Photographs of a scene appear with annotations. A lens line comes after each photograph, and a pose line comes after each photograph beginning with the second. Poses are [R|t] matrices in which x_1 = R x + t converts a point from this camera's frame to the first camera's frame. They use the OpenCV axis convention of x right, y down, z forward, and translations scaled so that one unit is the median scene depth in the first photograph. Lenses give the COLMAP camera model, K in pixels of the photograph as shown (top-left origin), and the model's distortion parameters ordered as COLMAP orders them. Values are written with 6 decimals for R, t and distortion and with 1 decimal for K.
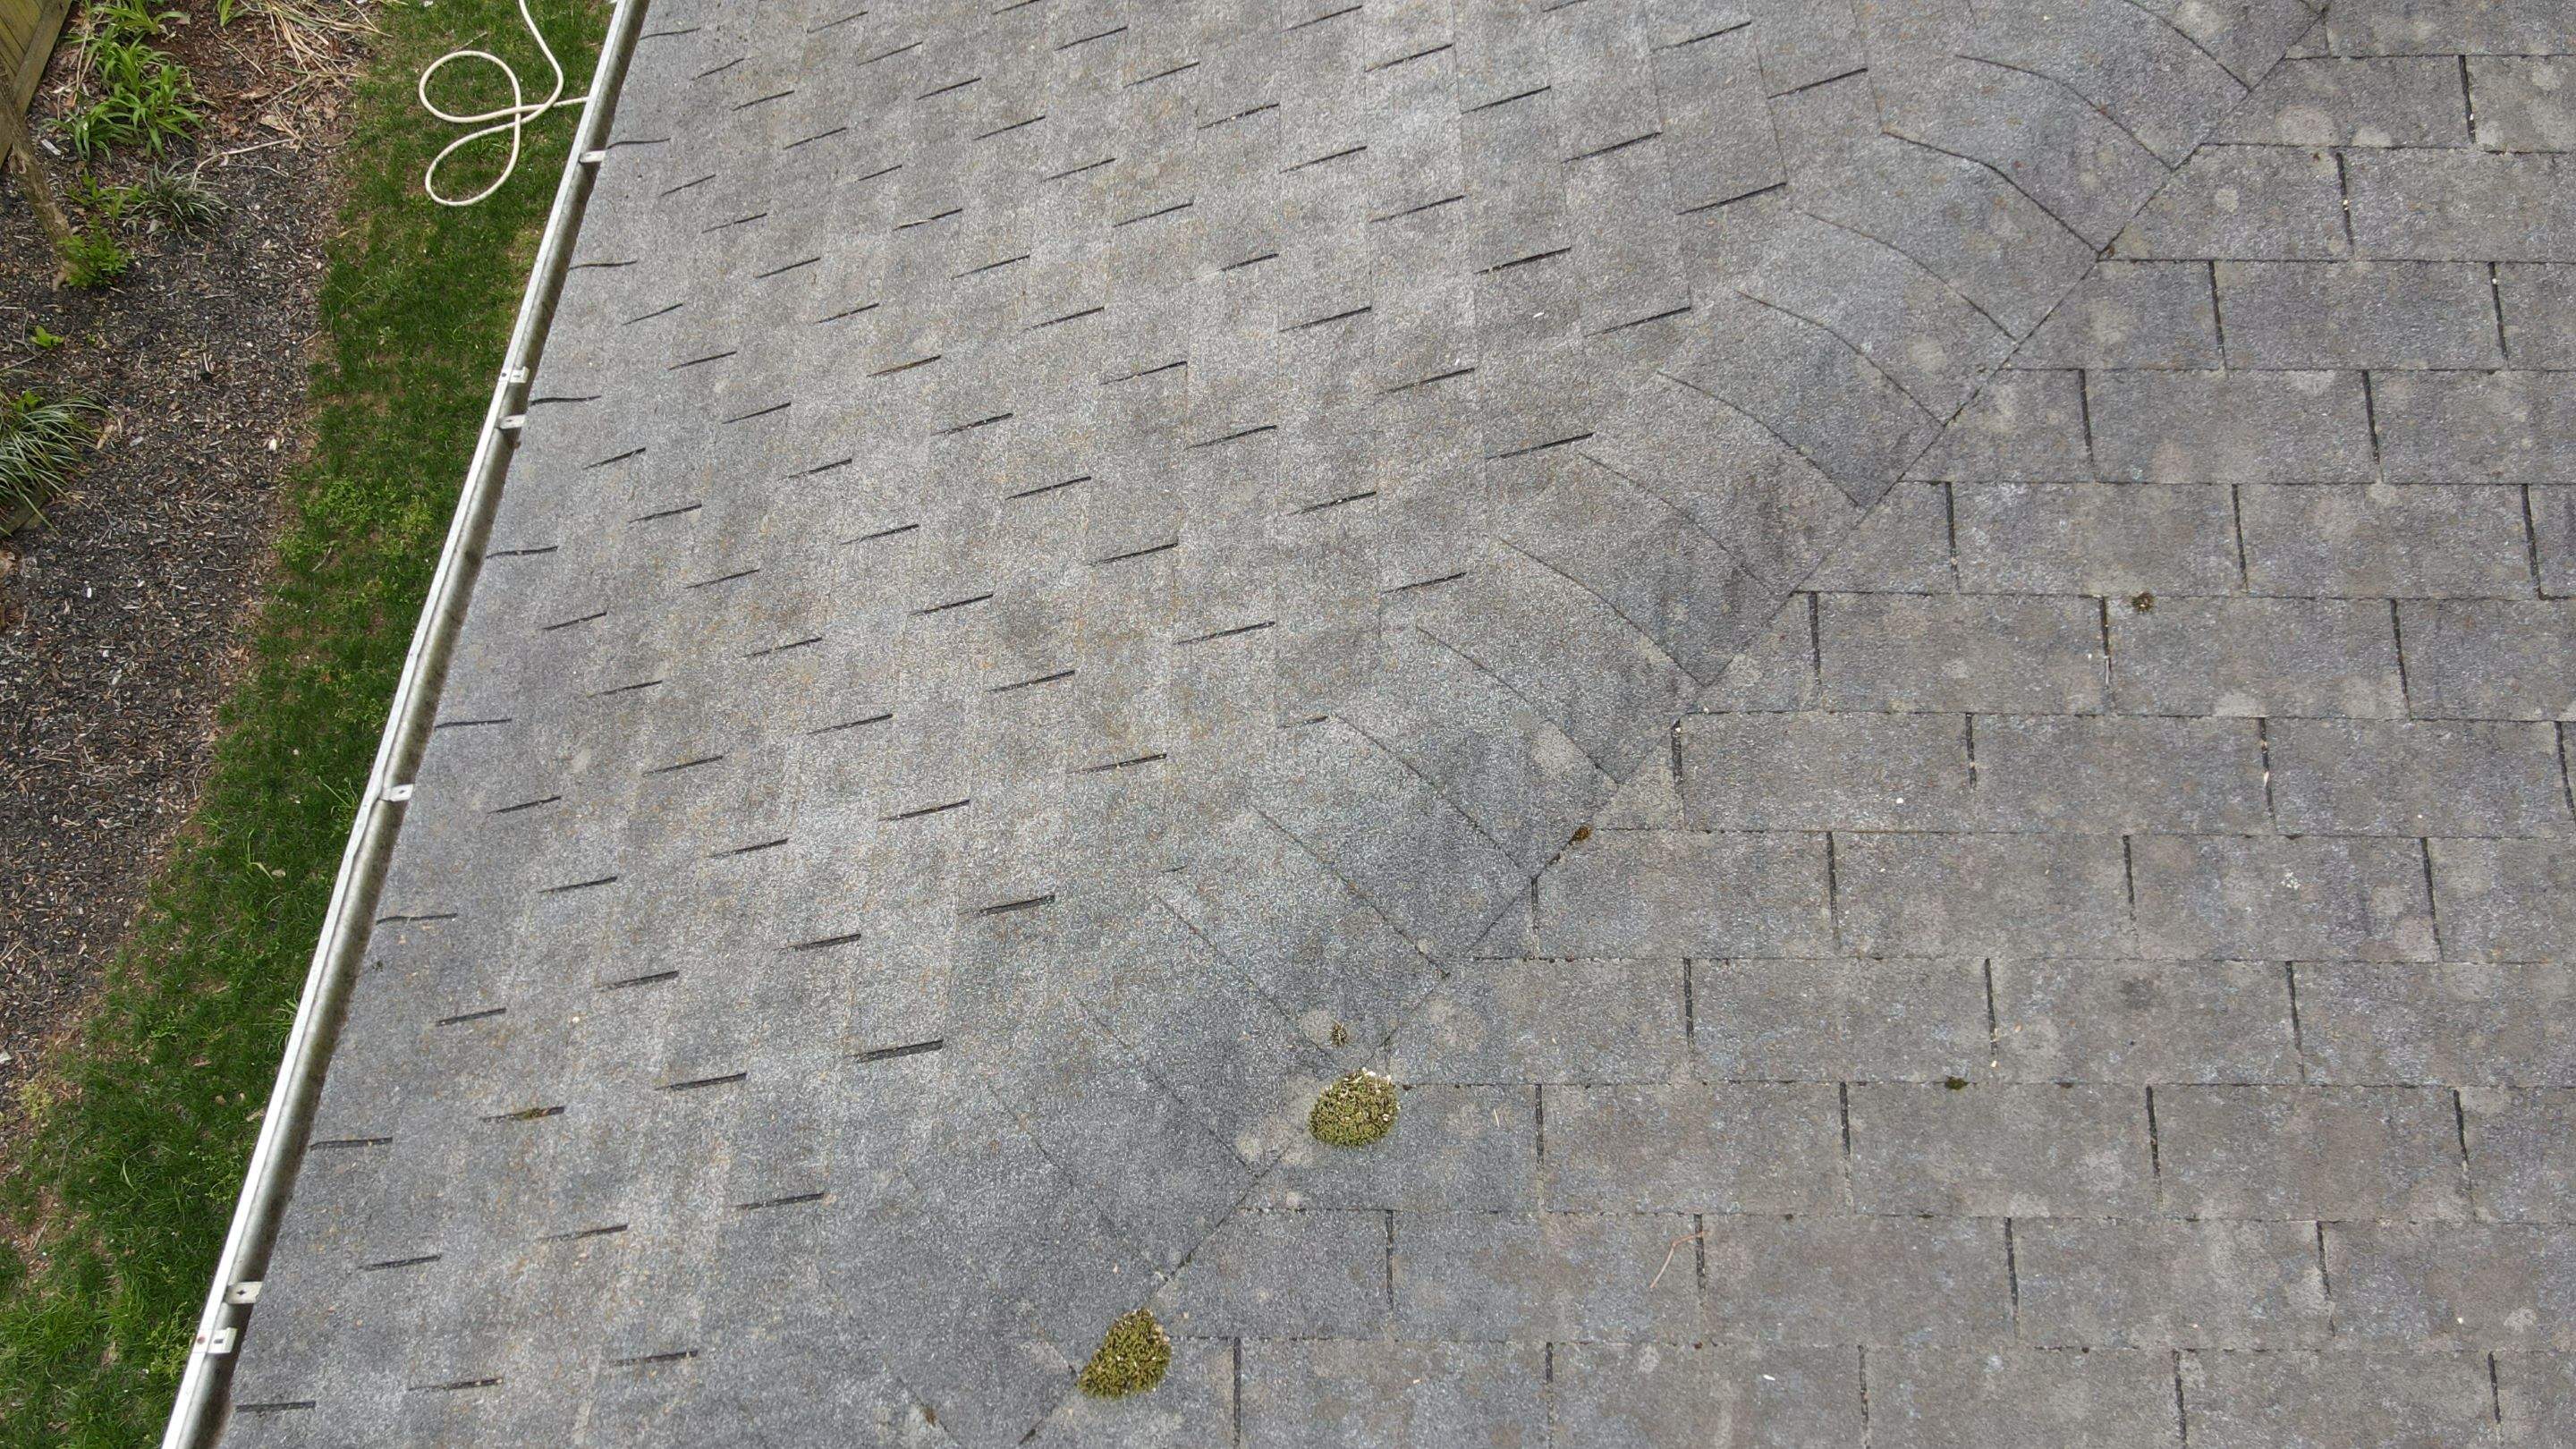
lens RADIAL K [[1873.4, 0, 1505.4], [0, 1873.4, 756.4], [0, 0, 1]] dist [-0.005381, 0.035544]
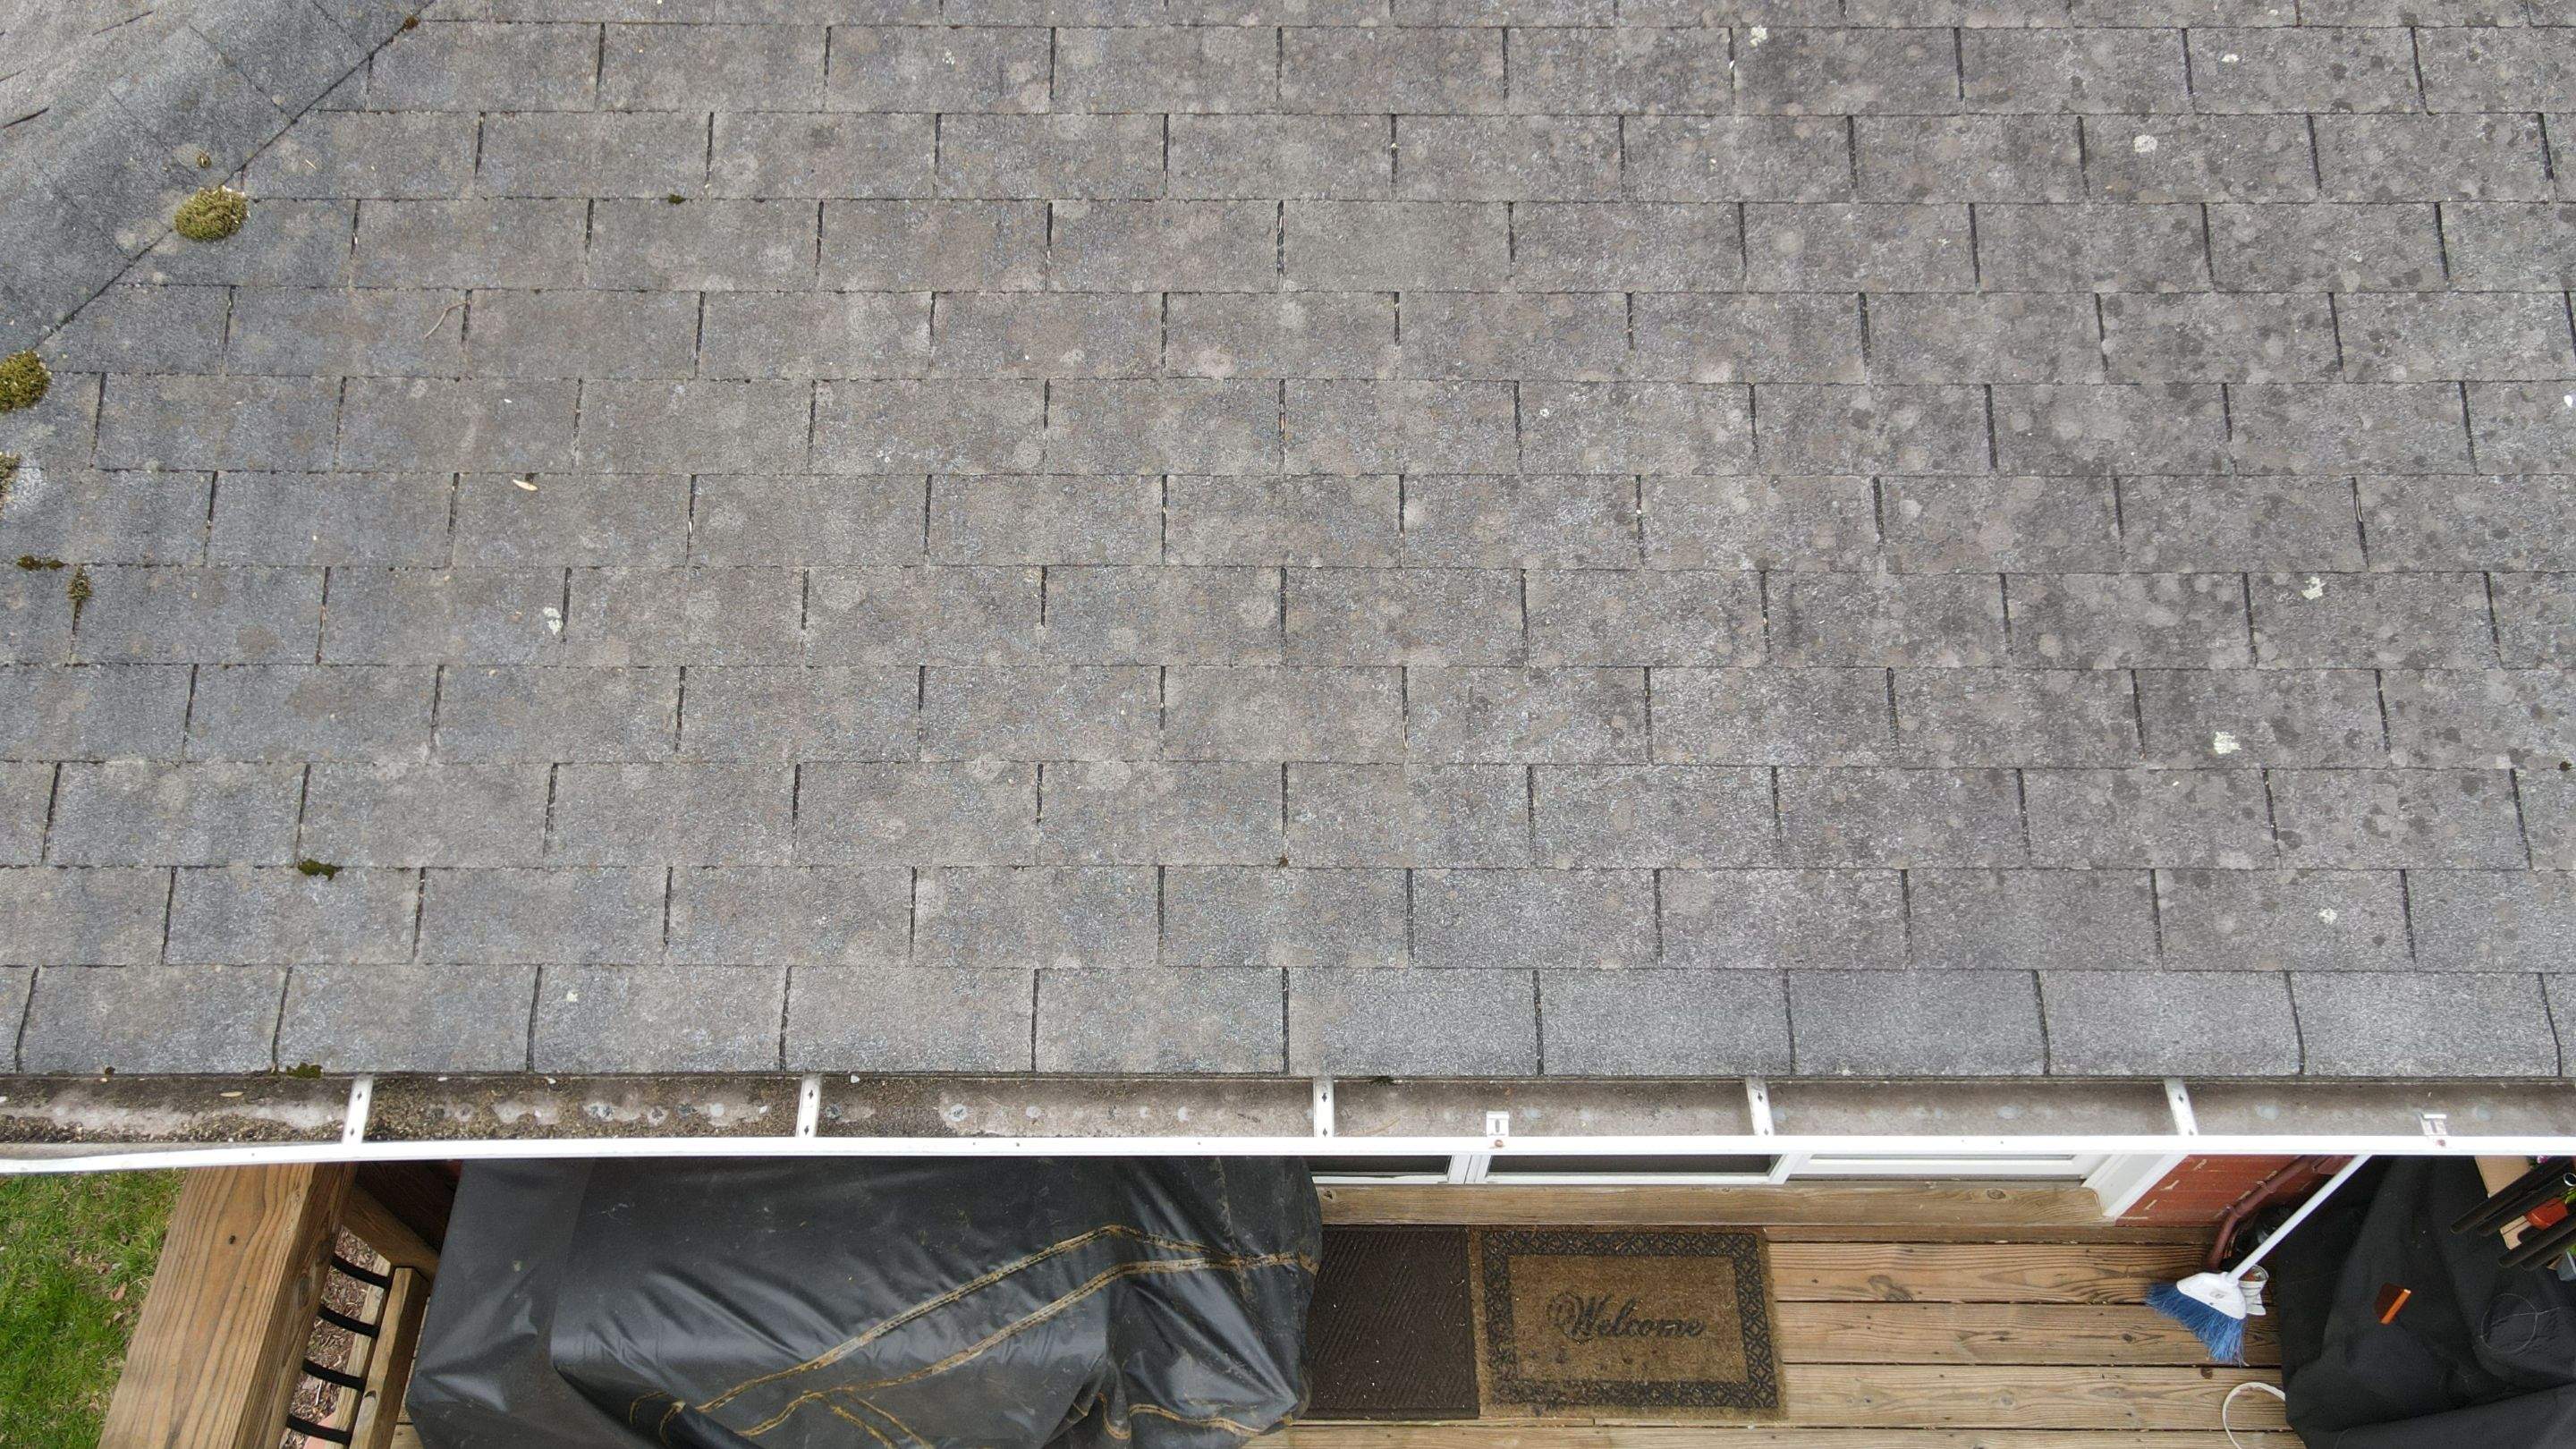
lens RADIAL K [[1873.4, 0, 1460.5], [0, 1873.4, 737.3], [0, 0, 1]] dist [-0.005381, 0.035544]
pose [[0.999999, -0.001291, 0.000385, 0.775619], [0.001290, 0.999988, 0.004621, 0.536814], [-0.000391, -0.004620, 0.999989, -0.318814]]
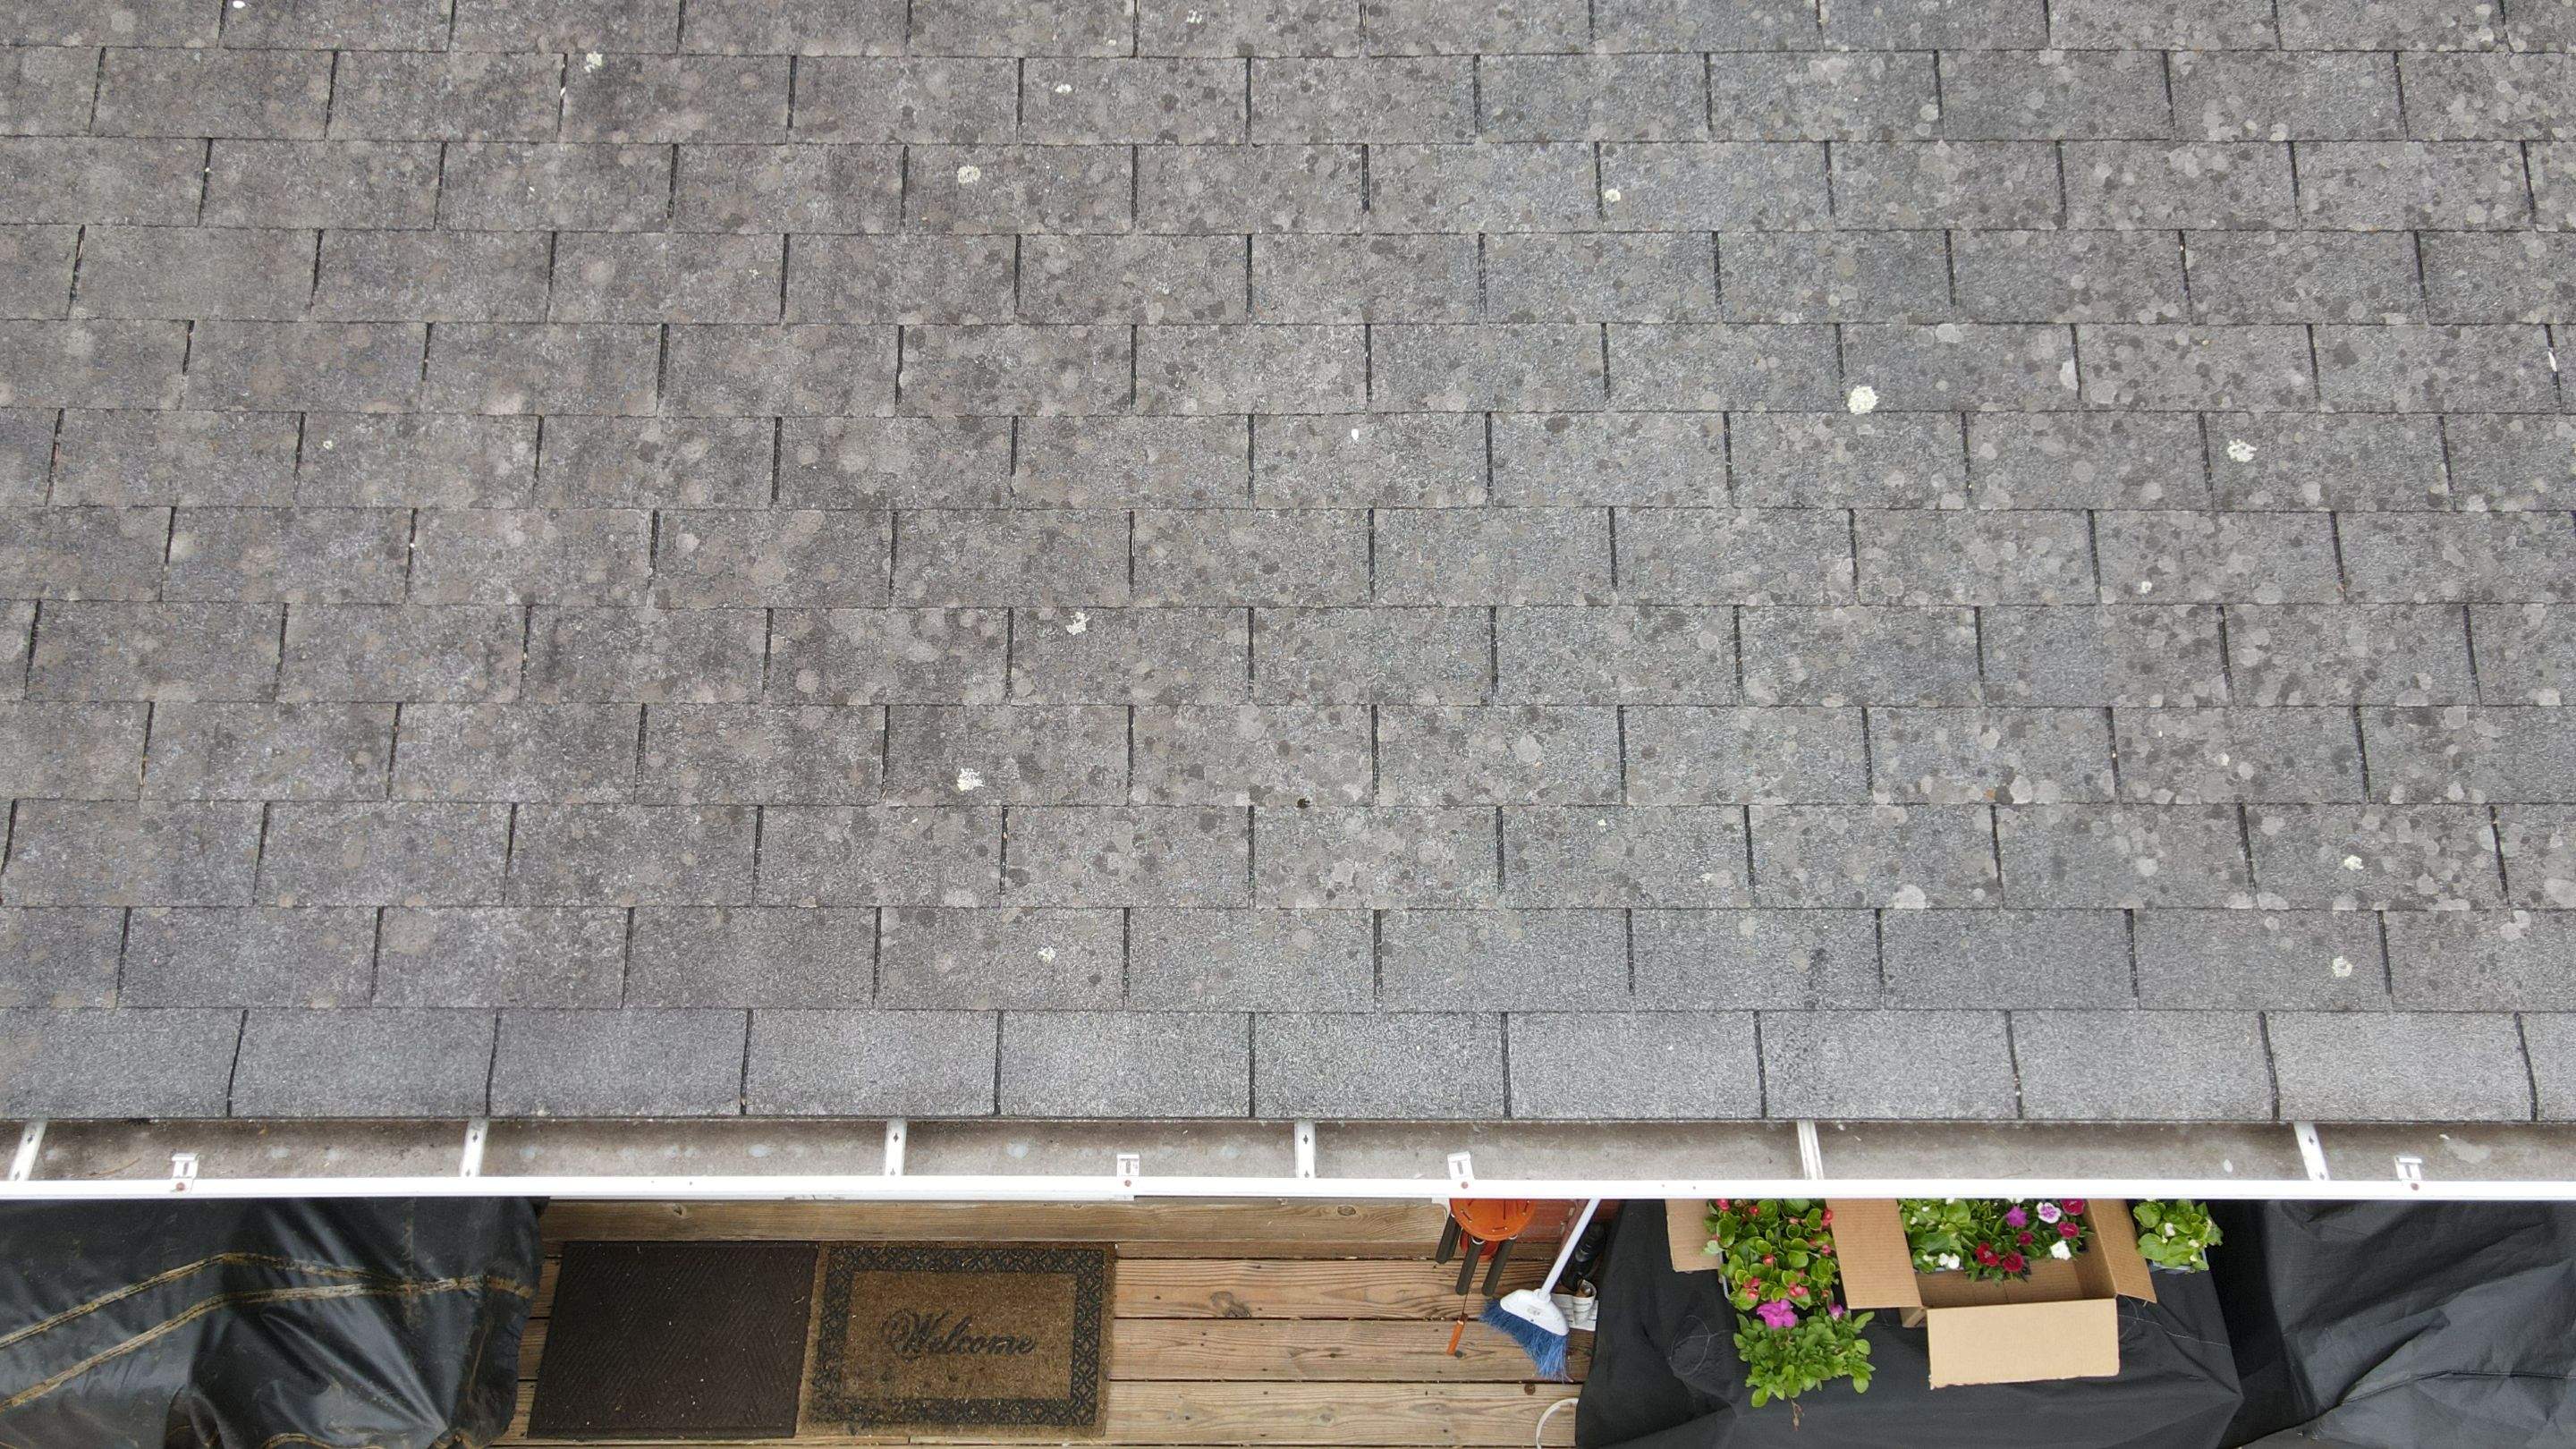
lens RADIAL K [[1873.4, 0, 1412.8], [0, 1873.4, 737.1], [0, 0, 1]] dist [-0.005381, 0.035544]
pose [[0.999996, -0.000733, 0.002678, 1.549933], [0.000711, 0.999969, 0.007890, 0.510113], [-0.002684, -0.007888, 0.999965, -0.311793]]
